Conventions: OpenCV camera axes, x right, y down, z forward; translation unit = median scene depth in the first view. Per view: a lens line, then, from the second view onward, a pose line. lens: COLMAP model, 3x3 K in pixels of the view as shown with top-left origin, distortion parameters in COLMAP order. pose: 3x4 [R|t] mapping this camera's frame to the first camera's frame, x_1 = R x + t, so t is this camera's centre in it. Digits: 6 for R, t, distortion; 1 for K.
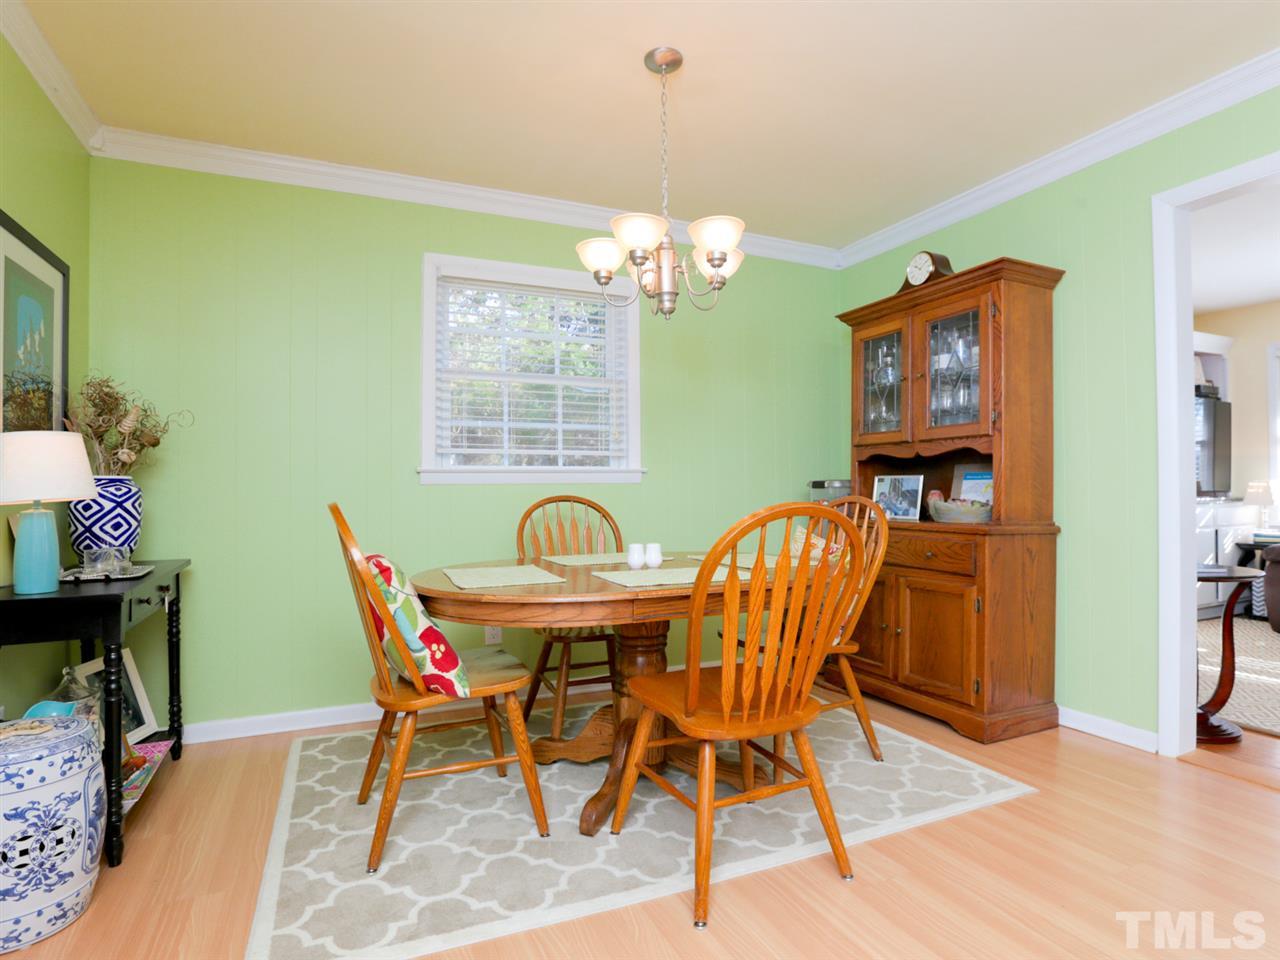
lens RADIAL K [[669.4, 0, 637.7], [0, 669.4, 488.7], [0, 0, 1]] dist [-0.040930, 0.002789]
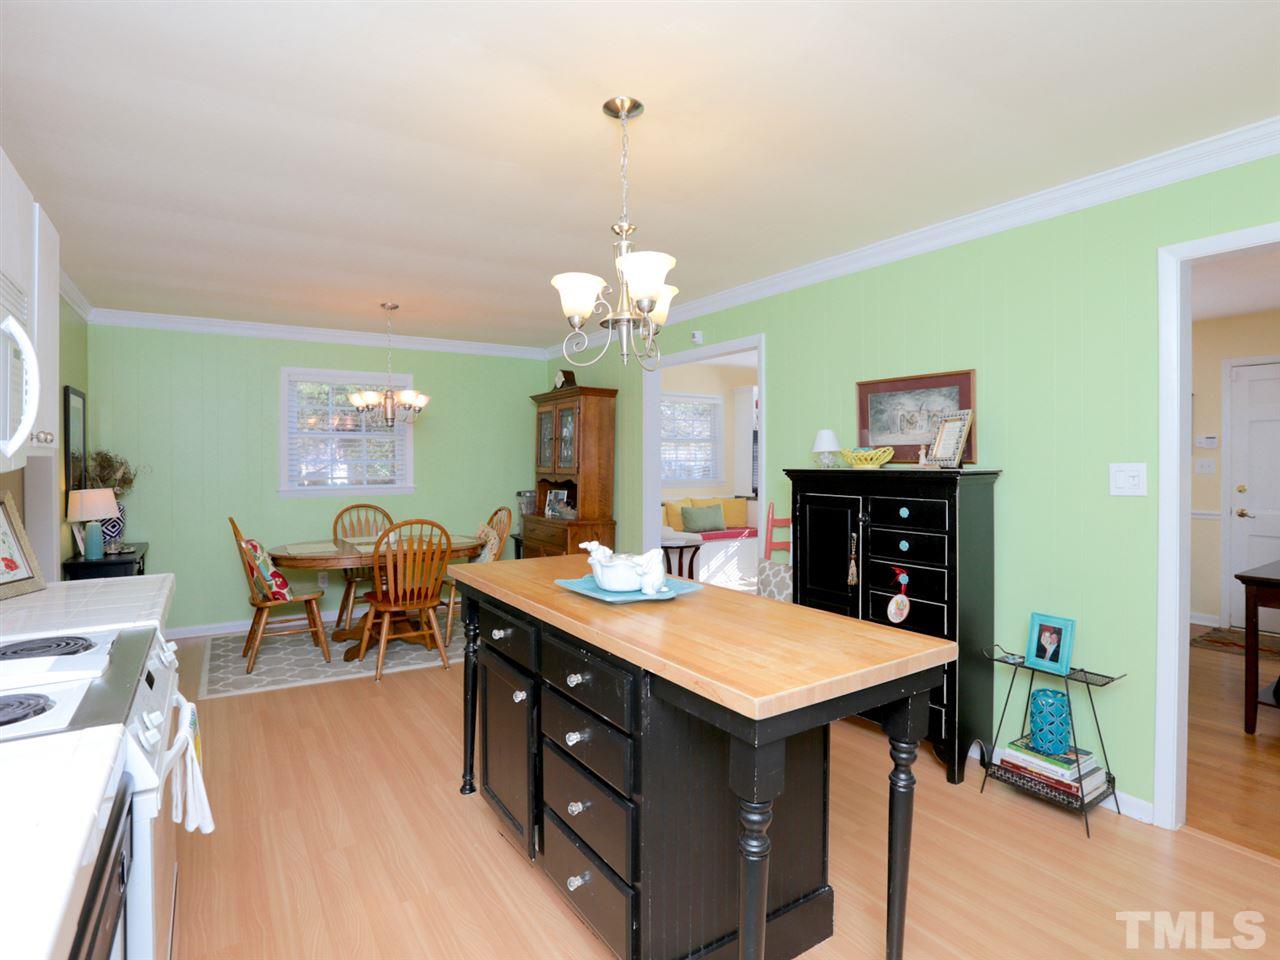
lens RADIAL K [[669.4, 0, 619.0], [0, 669.4, 462.1], [0, 0, 1]] dist [-0.040930, 0.002789]
pose [[0.993444, -0.002278, 0.114299, 0.537825], [0.002296, 0.999997, -0.000019, -0.146807], [-0.114299, 0.000282, 0.993446, -1.244089]]
